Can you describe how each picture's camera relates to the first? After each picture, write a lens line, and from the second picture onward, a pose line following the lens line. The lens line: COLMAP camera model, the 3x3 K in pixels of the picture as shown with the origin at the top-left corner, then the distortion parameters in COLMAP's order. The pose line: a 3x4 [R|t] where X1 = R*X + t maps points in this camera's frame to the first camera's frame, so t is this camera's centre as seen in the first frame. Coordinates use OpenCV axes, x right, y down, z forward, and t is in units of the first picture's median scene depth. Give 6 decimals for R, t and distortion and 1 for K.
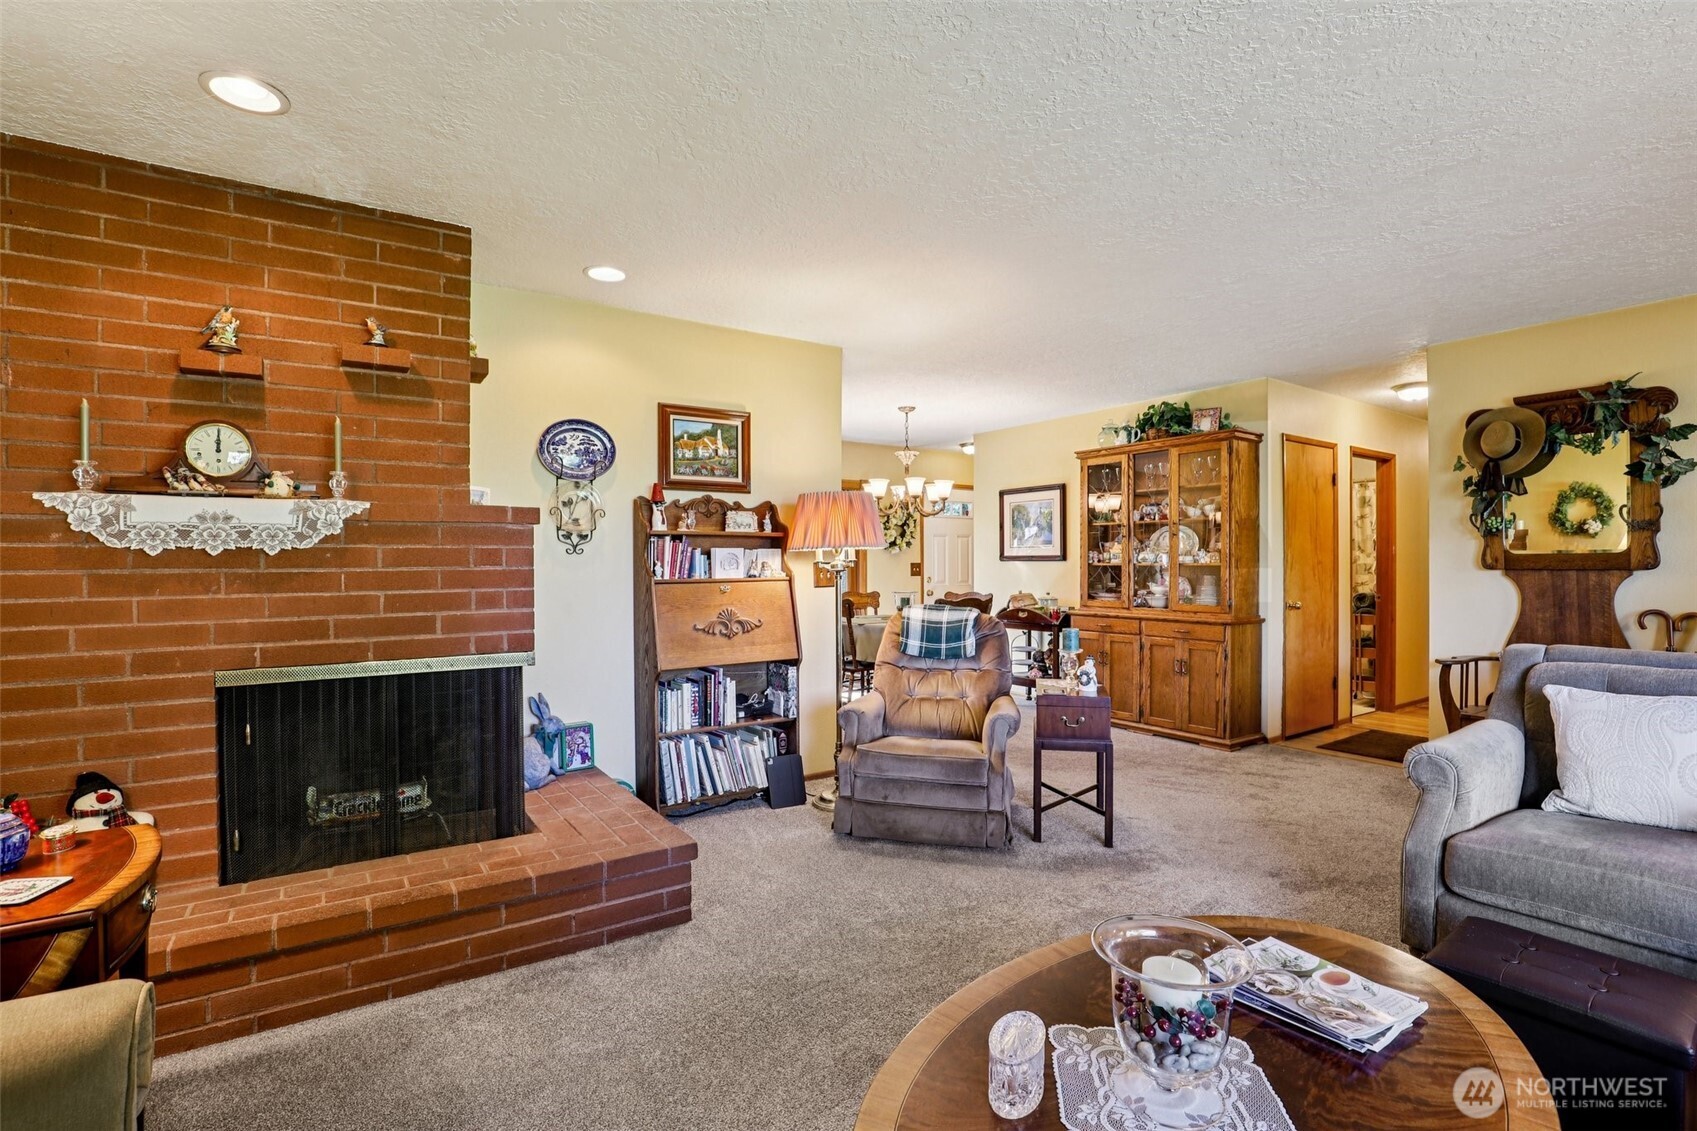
lens RADIAL K [[774.2, 0, 847.7], [0, 774.2, 564.9], [0, 0, 1]] dist [-0.027585, -0.000080]
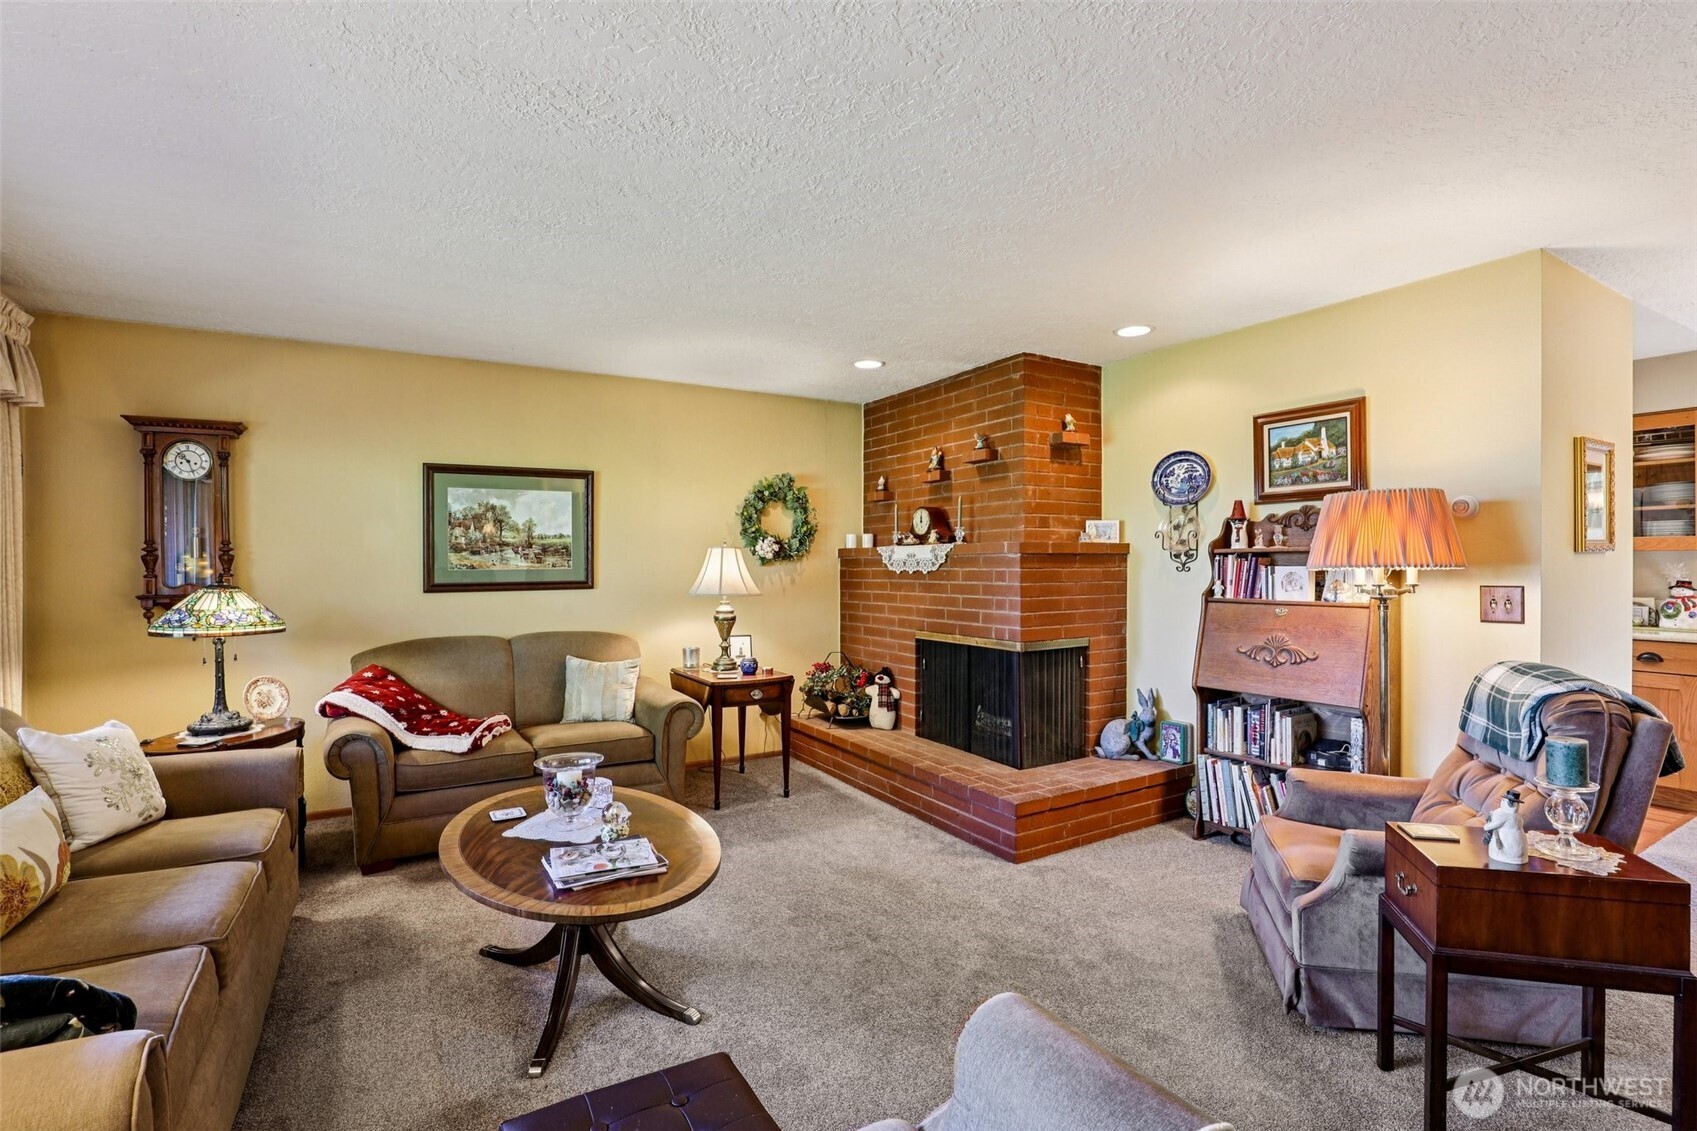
lens RADIAL K [[774.2, 0, 847.0], [0, 774.2, 564.8], [0, 0, 1]] dist [-0.027585, -0.000080]
pose [[-0.052269, 0.003642, -0.998626, 0.789793], [-0.001776, 0.999991, 0.003739, -0.027451], [0.998631, 0.001969, -0.052262, 0.574182]]
